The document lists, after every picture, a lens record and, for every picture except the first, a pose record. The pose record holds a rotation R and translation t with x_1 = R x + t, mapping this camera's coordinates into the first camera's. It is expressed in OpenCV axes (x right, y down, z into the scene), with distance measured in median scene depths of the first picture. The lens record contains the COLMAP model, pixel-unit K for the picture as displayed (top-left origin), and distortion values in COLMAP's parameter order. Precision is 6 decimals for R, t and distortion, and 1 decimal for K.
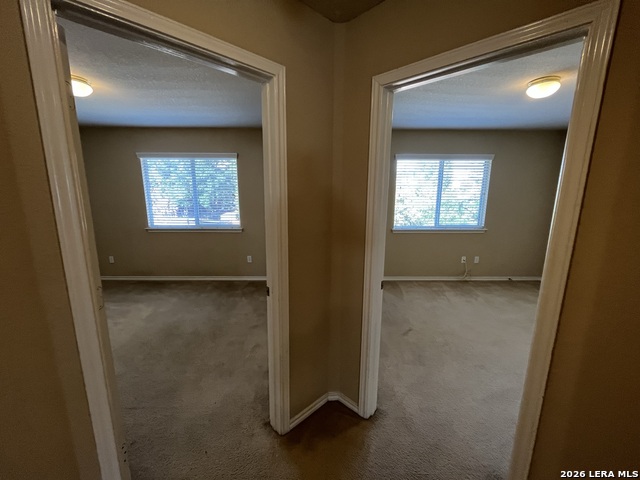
lens RADIAL K [[261.4, 0, 320.0], [0, 261.4, 240.0], [0, 0, 1]] dist [-0.003717, 0.000075]
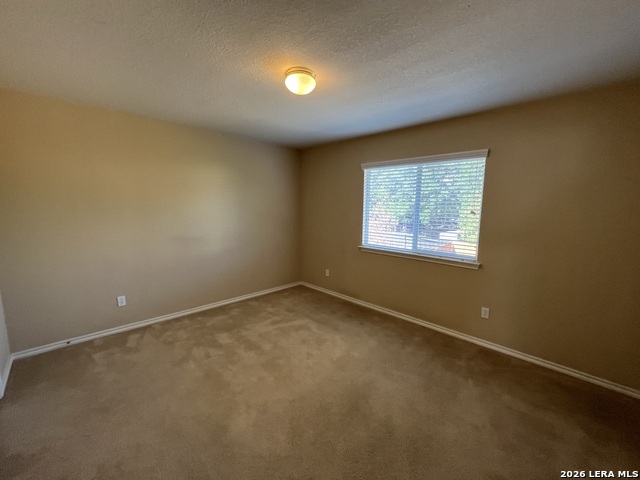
lens RADIAL K [[261.4, 0, 320.0], [0, 261.4, 240.0], [0, 0, 1]] dist [-0.003717, 0.000075]
pose [[0.703343, 0.099428, -0.703863, -0.132280], [-0.142713, 0.989760, -0.002794, -0.046053], [0.696378, 0.102415, 0.710330, 0.269601]]
